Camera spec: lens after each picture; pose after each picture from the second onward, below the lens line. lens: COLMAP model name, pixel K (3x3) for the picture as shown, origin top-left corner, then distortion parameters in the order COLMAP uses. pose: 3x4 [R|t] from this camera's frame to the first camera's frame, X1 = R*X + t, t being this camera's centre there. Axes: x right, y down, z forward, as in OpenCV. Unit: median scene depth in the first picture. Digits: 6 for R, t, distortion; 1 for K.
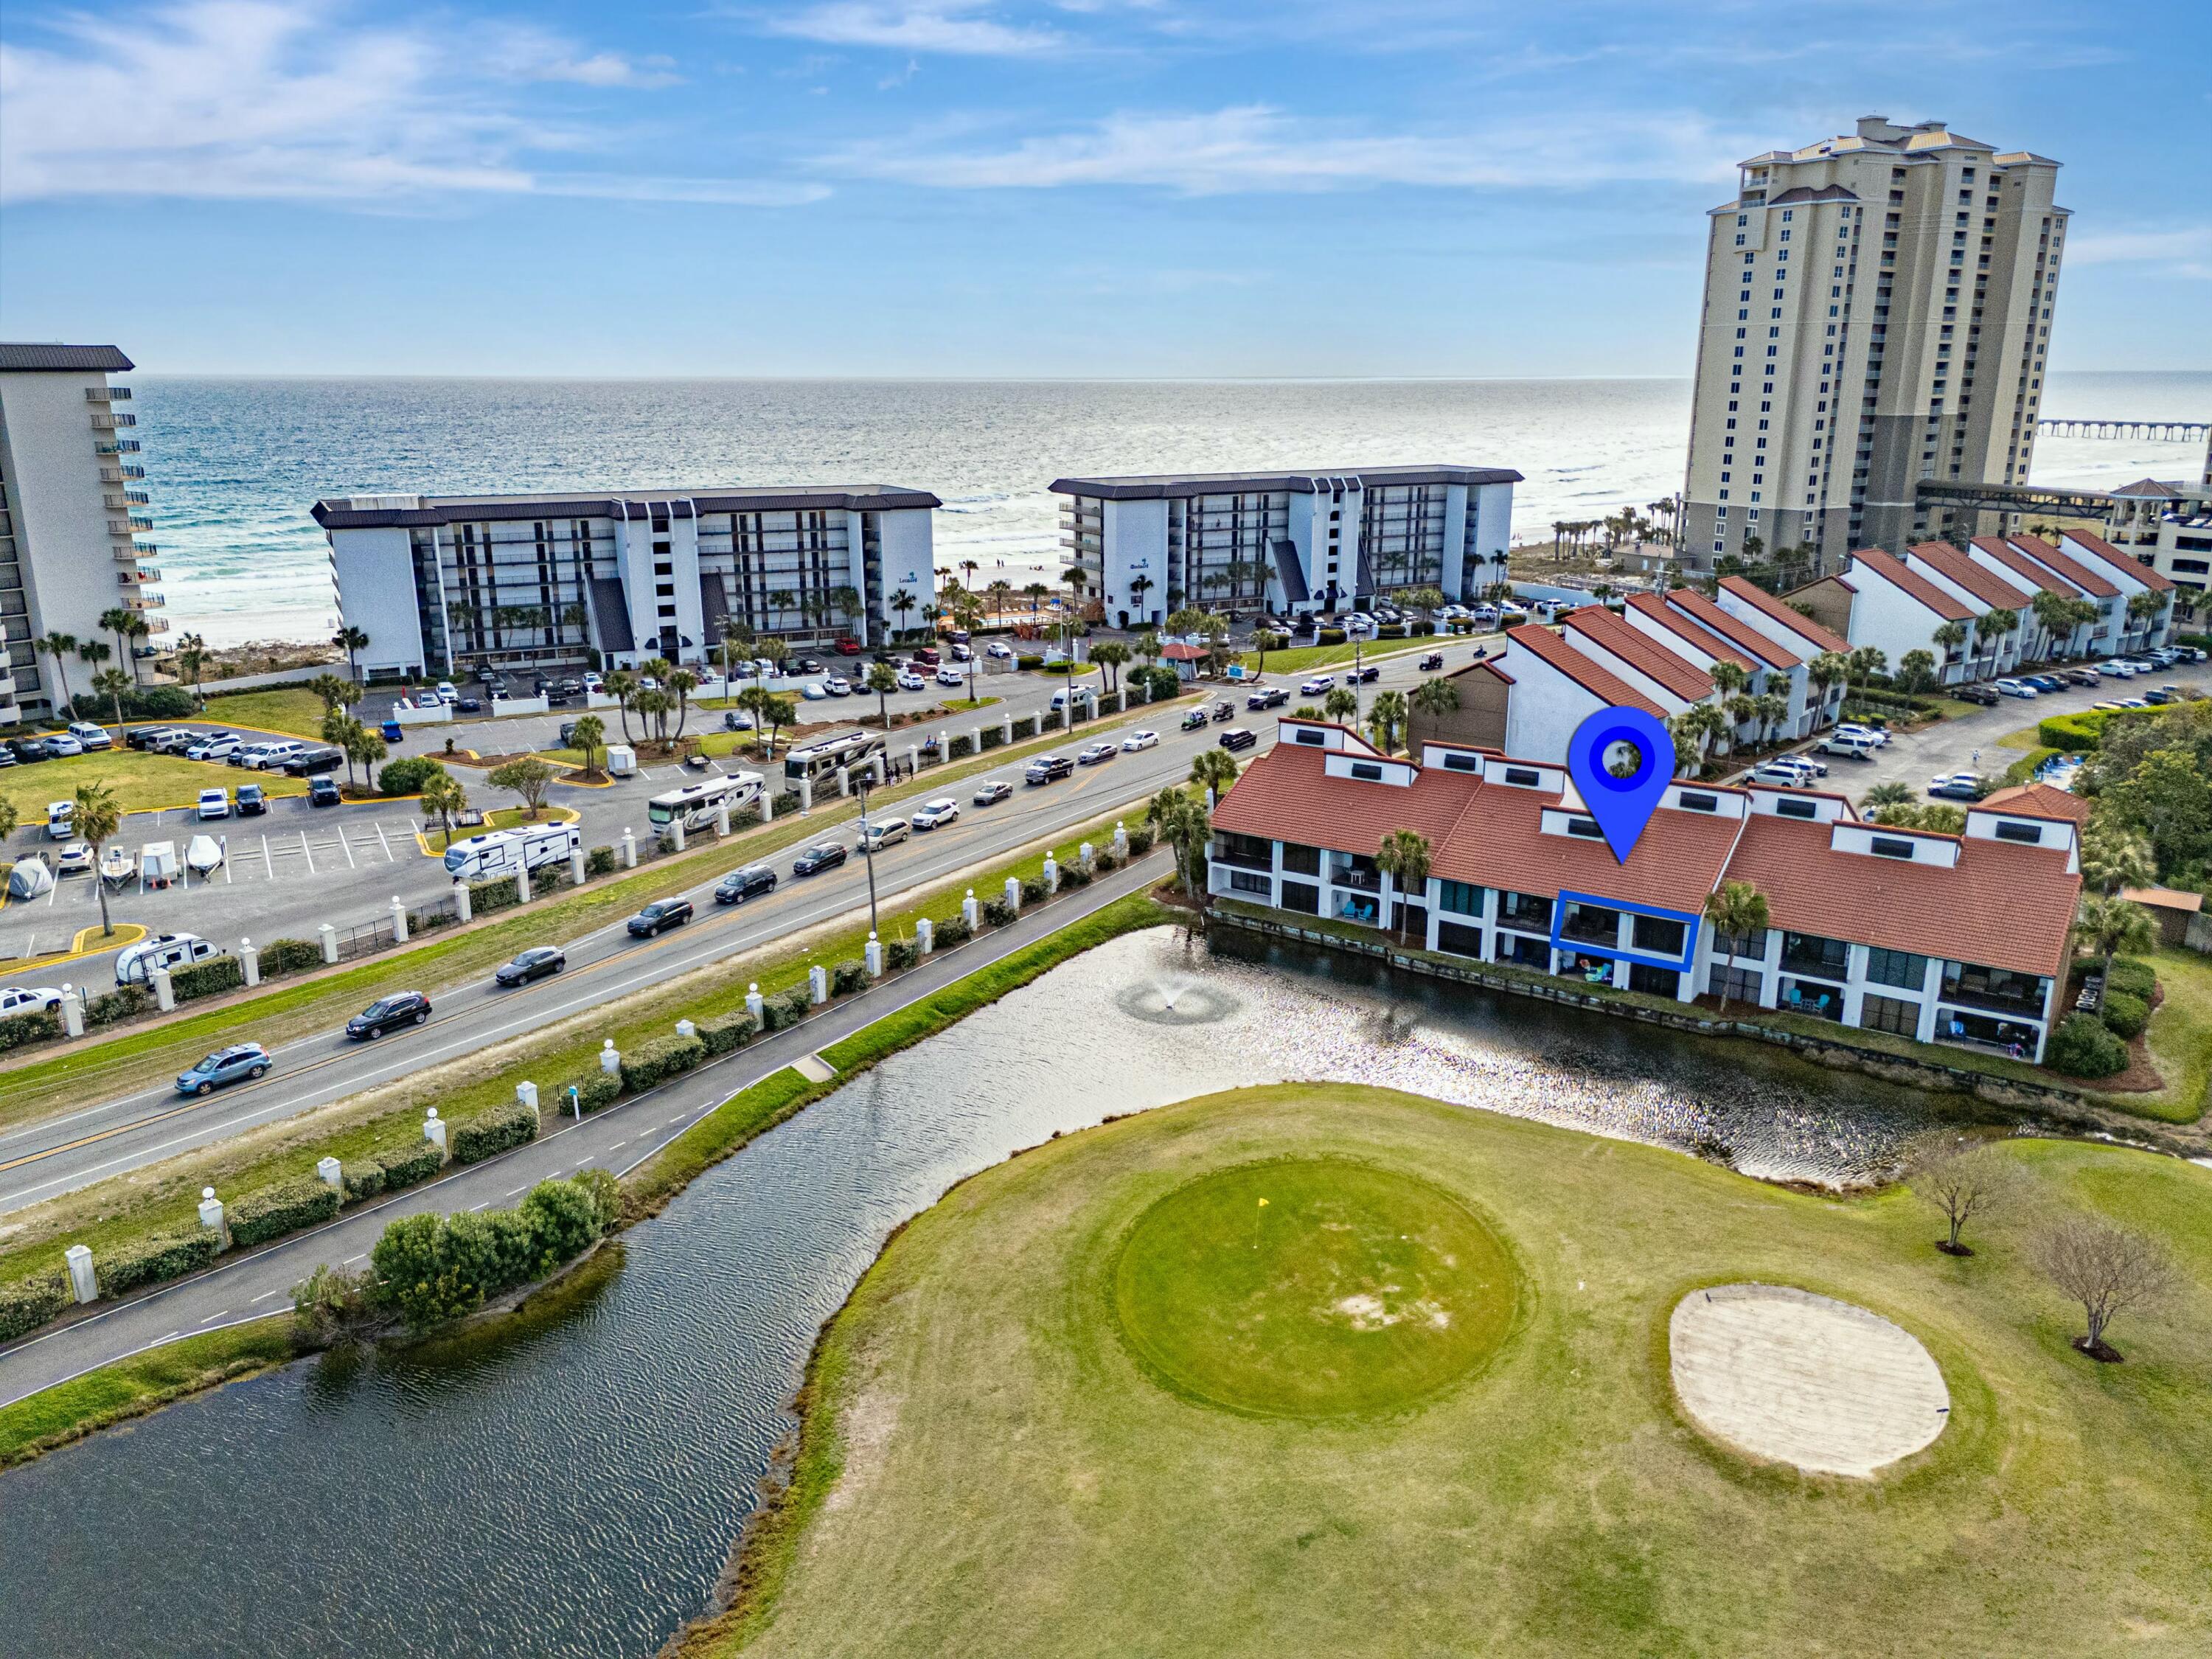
lens RADIAL K [[1637.6, 0, 1106.0], [0, 1637.6, 829.5], [0, 0, 1]] dist [0.065932, -0.062688]
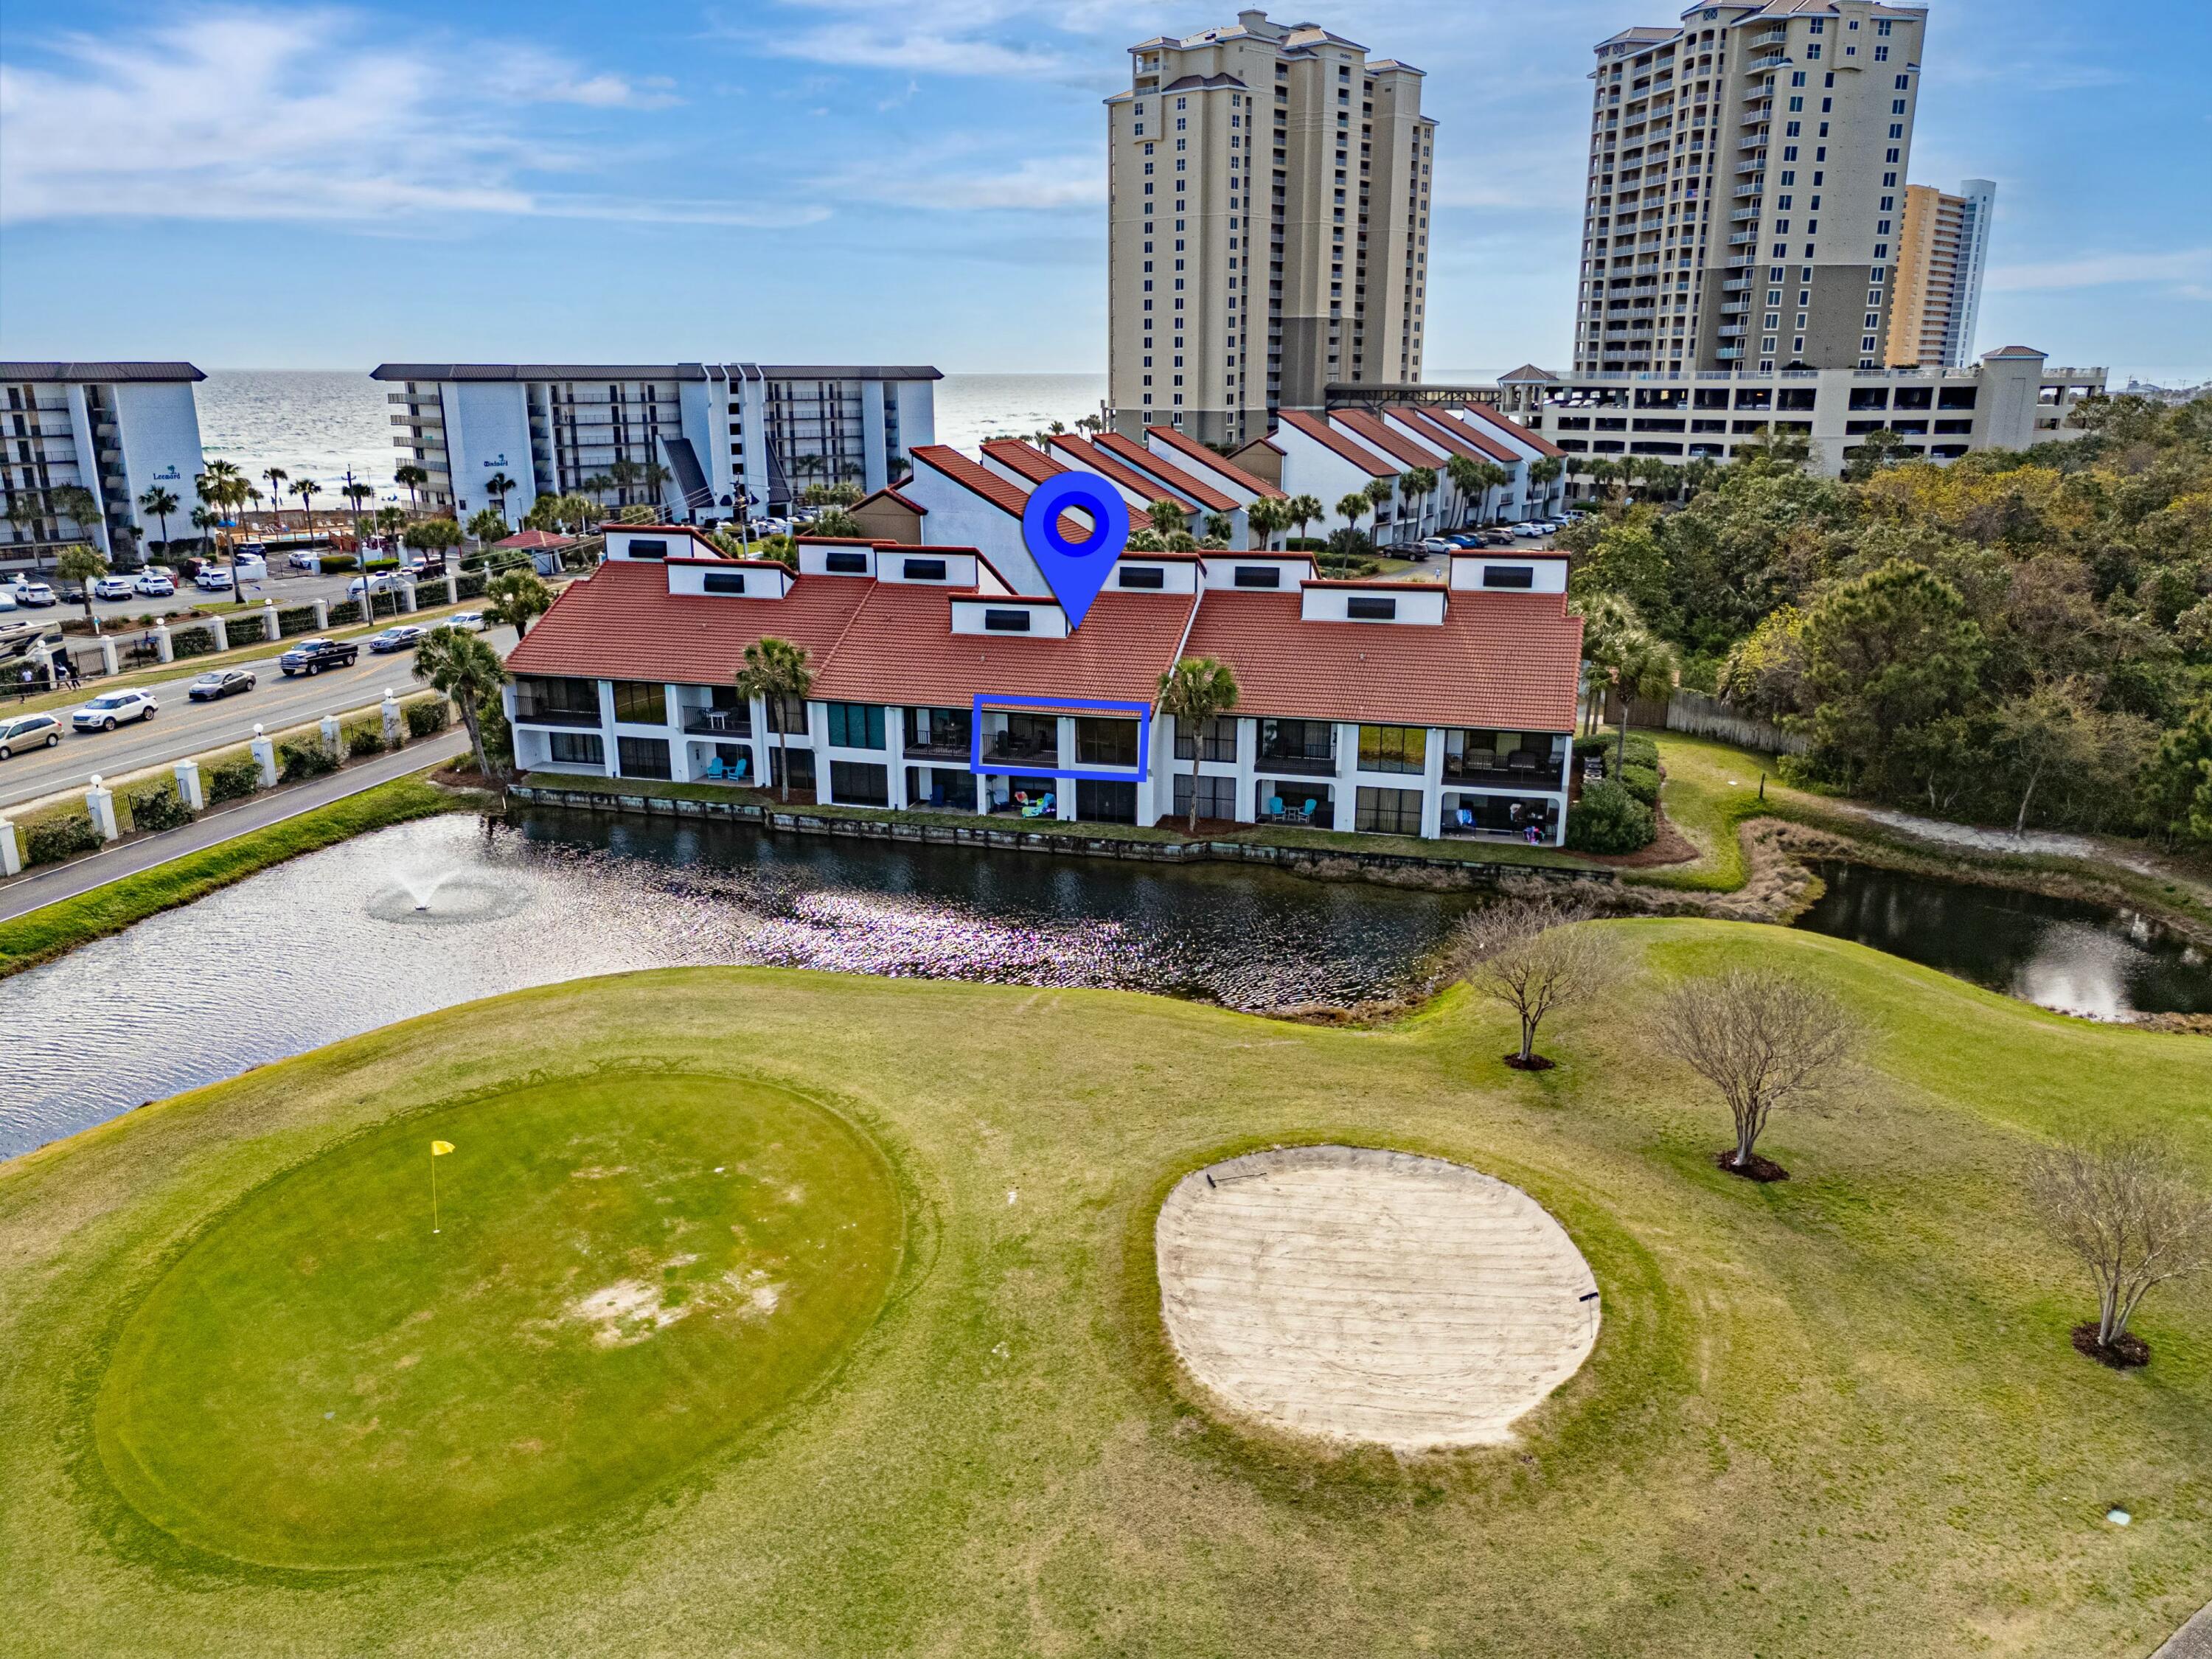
lens RADIAL K [[1637.6, 0, 1106.0], [0, 1637.6, 829.5], [0, 0, 1]] dist [0.065932, -0.062688]
pose [[0.947698, -0.089274, 0.306430, 0.085636], [0.088283, 0.995948, 0.017121, 0.078121], [-0.306717, 0.010827, 0.951739, 0.242750]]
